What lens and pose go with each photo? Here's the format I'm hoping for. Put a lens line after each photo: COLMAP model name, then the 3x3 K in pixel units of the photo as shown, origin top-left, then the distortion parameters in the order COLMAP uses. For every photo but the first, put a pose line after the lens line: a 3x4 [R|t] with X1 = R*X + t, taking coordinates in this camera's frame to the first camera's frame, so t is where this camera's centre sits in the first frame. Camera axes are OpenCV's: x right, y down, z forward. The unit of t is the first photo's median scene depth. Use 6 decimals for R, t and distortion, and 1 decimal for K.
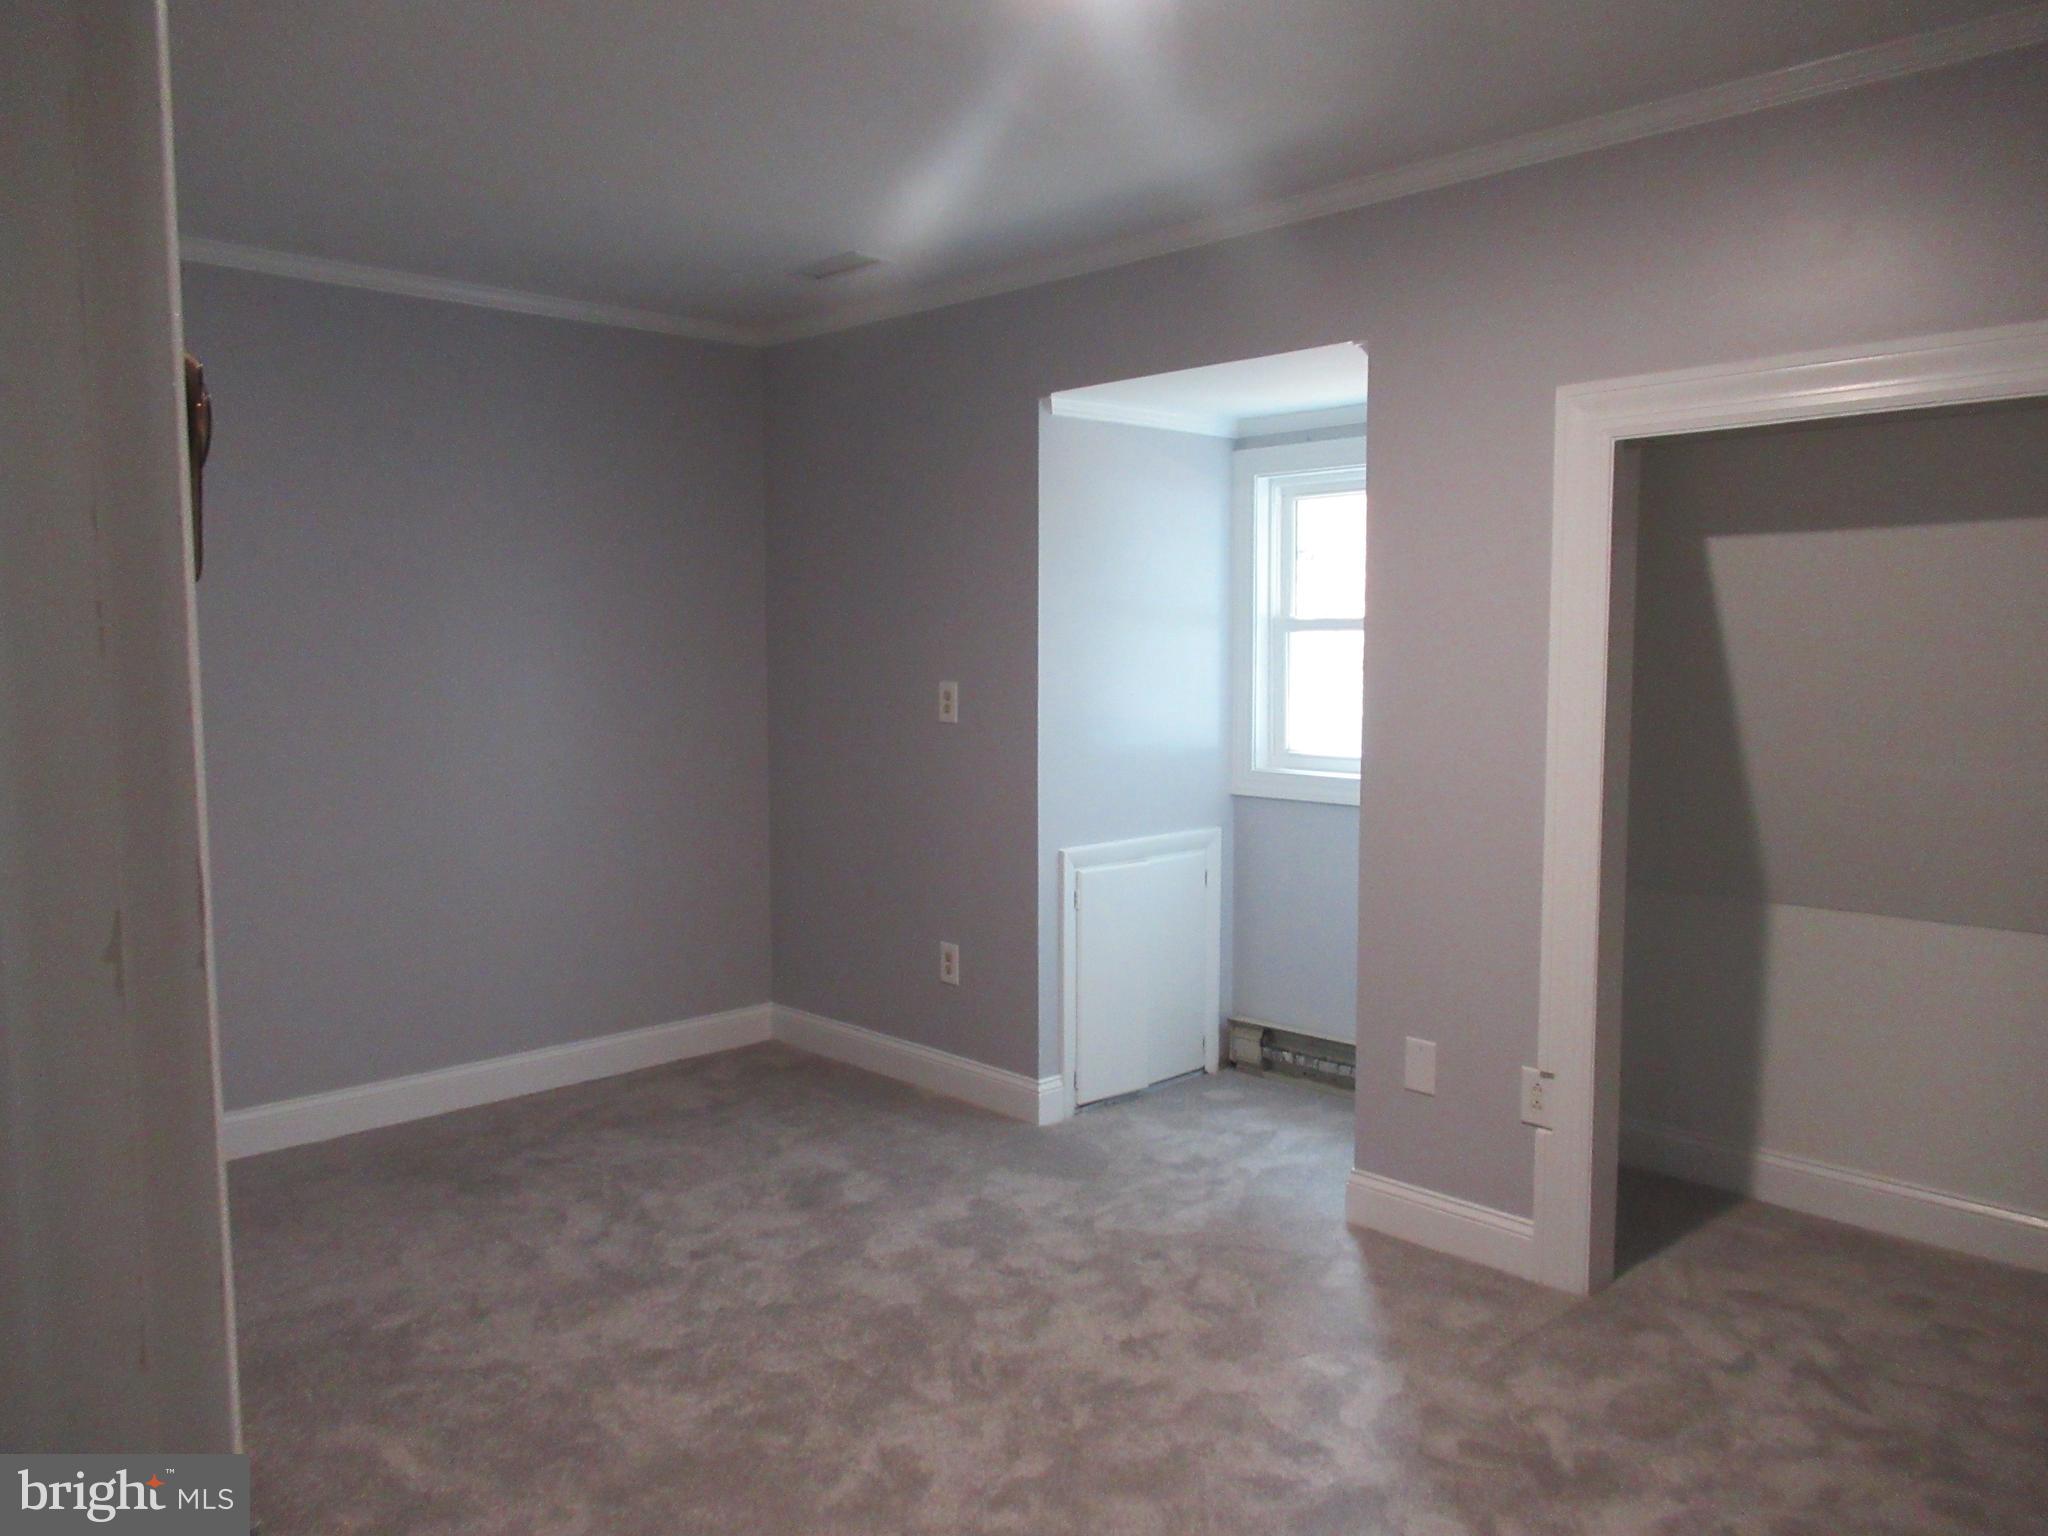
lens RADIAL K [[1545.4, 0, 1023.9], [0, 1545.4, 761.6], [0, 0, 1]] dist [-0.003338, -0.002580]
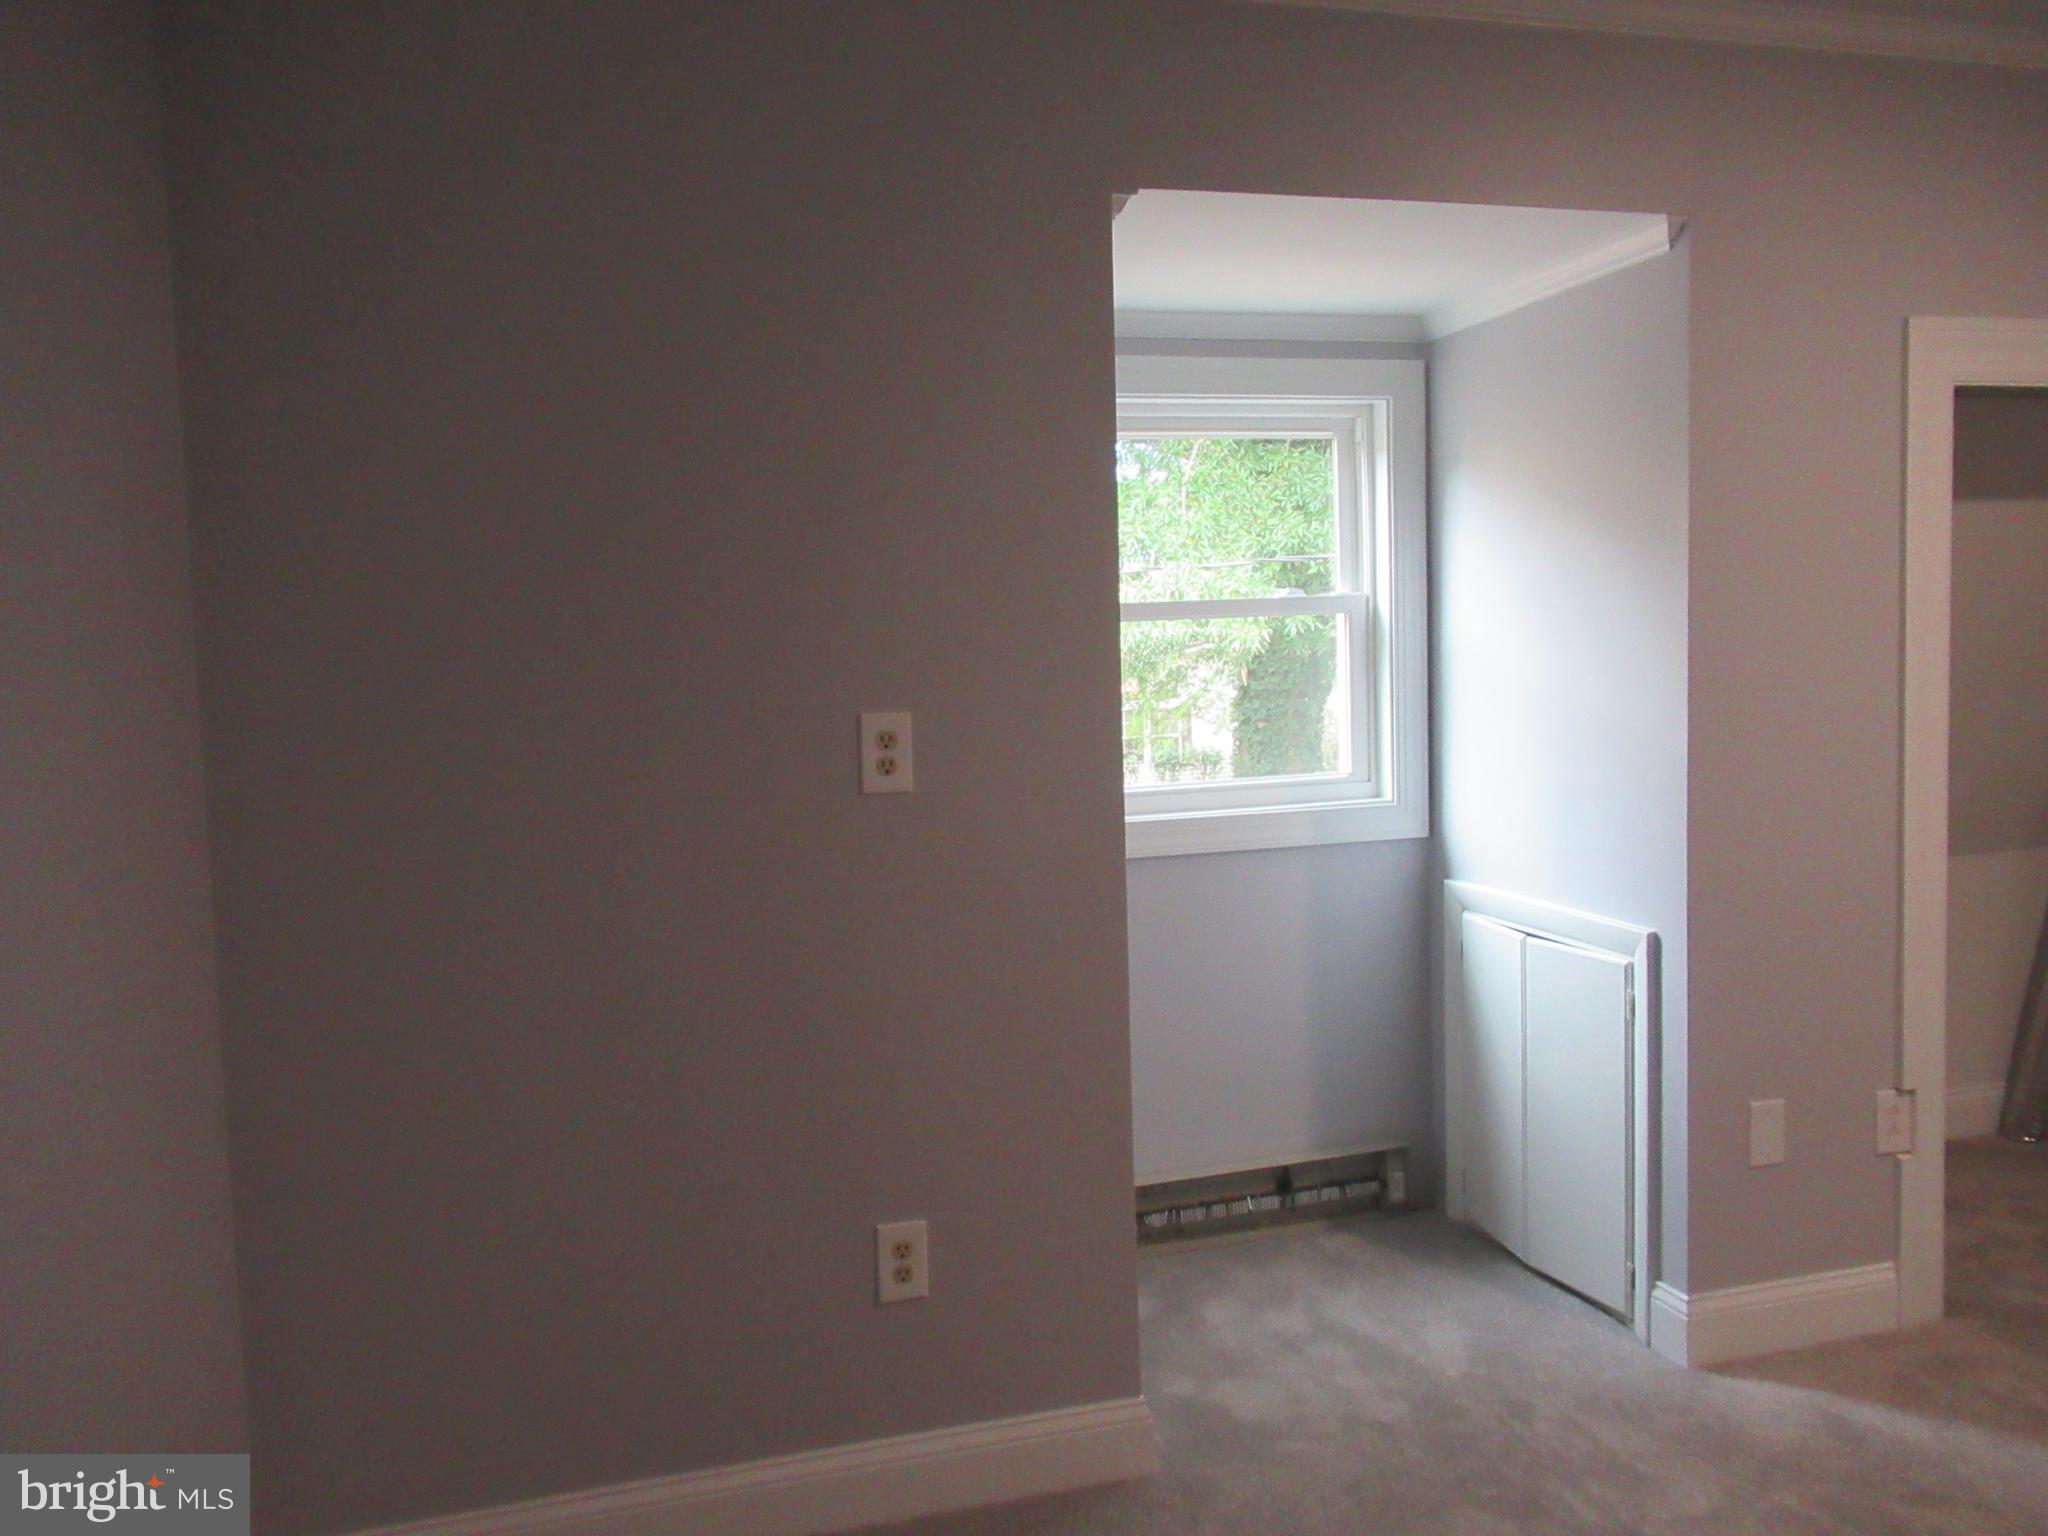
lens RADIAL K [[1545.4, 0, 1023.9], [0, 1545.4, 761.6], [0, 0, 1]] dist [-0.003338, -0.002580]
pose [[0.471093, -0.077944, 0.878633, -0.506802], [0.097701, 0.994570, 0.035845, -0.052713], [-0.876656, 0.068957, 0.476150, 0.770724]]
